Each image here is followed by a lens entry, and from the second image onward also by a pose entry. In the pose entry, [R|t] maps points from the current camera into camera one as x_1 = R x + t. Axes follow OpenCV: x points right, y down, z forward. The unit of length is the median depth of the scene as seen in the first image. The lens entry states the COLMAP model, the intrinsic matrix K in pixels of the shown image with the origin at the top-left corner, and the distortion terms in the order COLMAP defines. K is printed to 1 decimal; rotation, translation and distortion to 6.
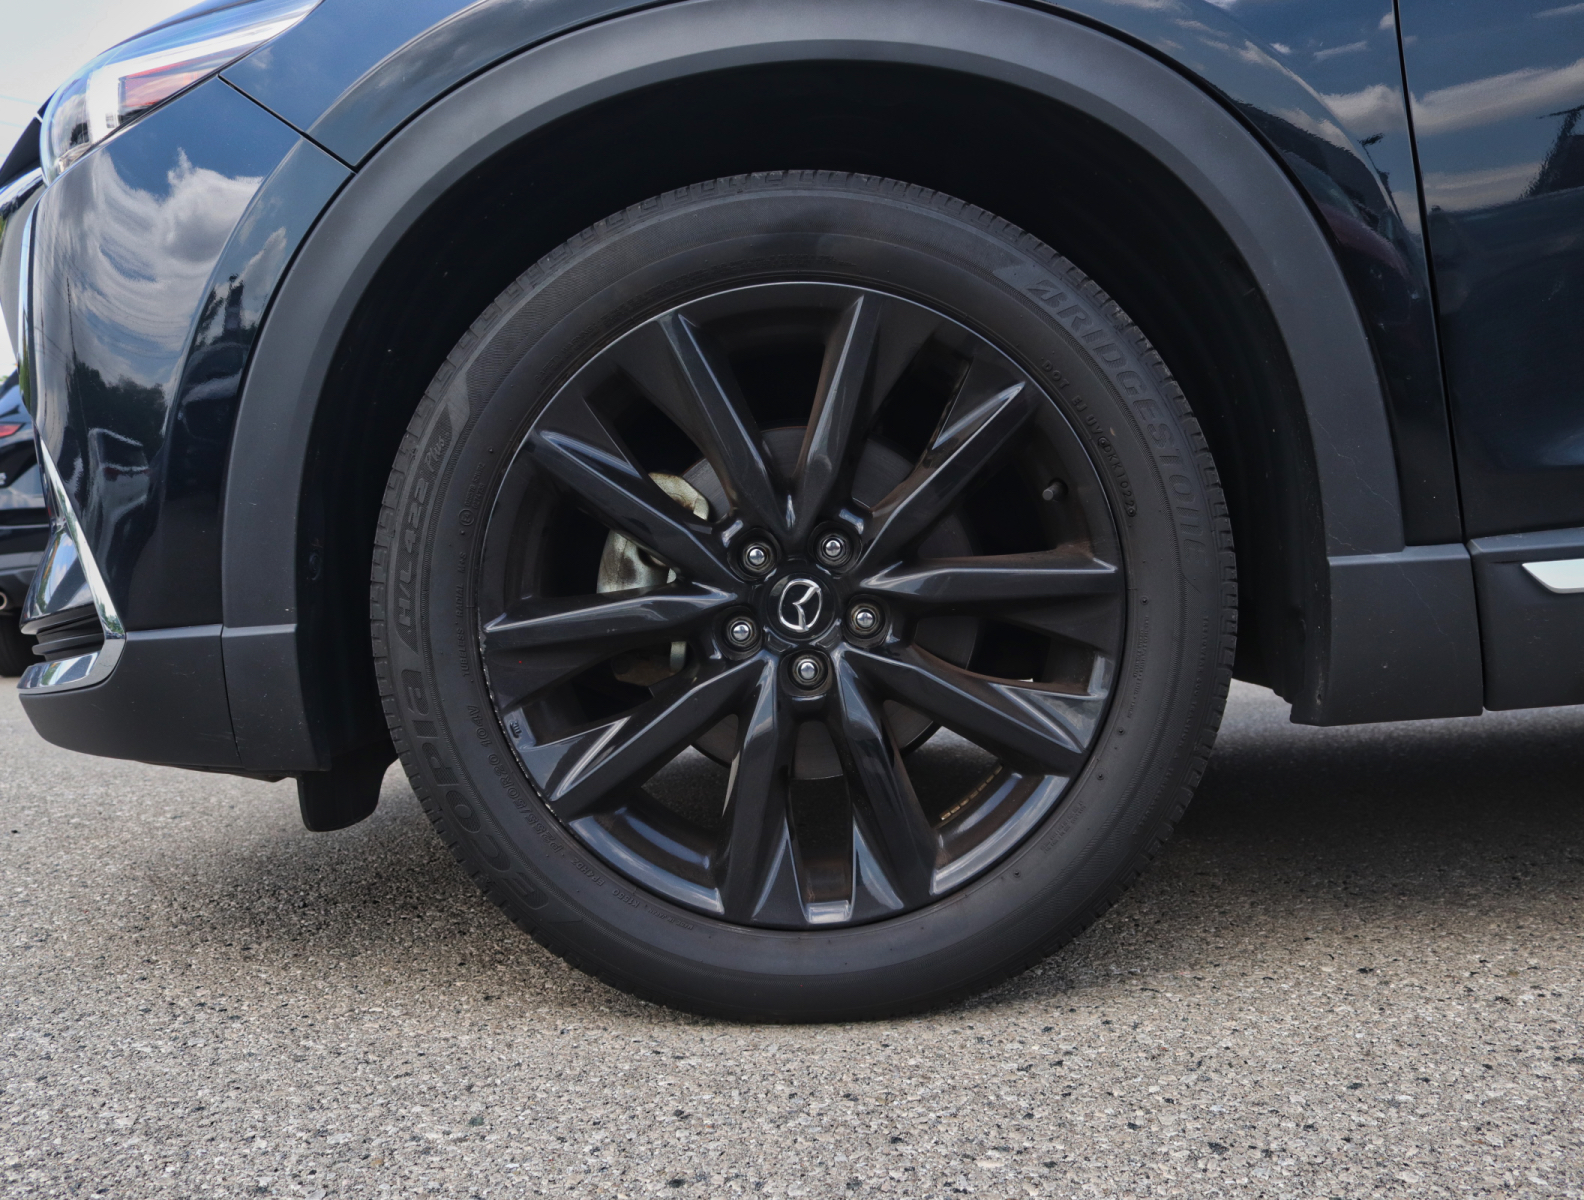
lens RADIAL K [[1833.8, 0, 792.5], [0, 1833.8, 599.7], [0, 0, 1]] dist [-0.079202, 0.000000]
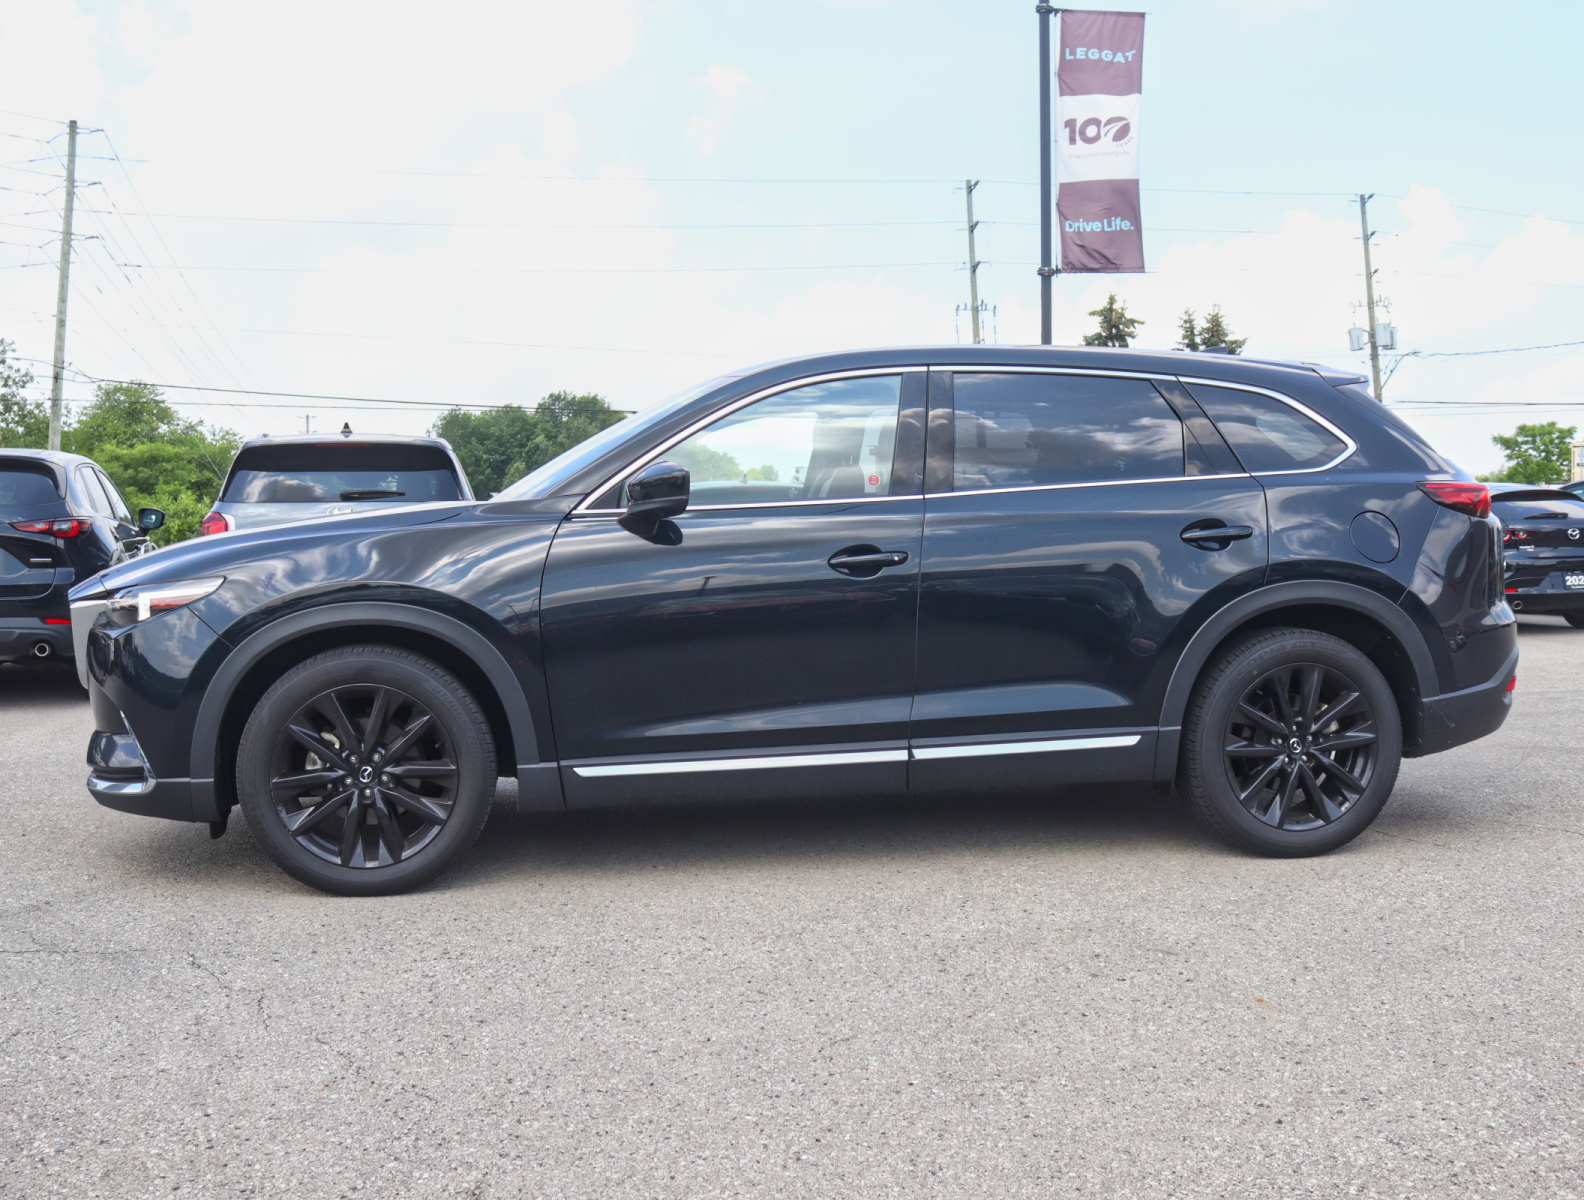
lens RADIAL K [[2221.0, 0, 791.9], [0, 2221.0, 600.9], [0, 0, 1]] dist [0.009006, 0.000000]
pose [[0.992934, 0.021610, 0.116684, 0.302975], [-0.027967, 0.998196, 0.053120, -0.563853], [-0.115325, -0.056008, 0.991748, -3.187142]]
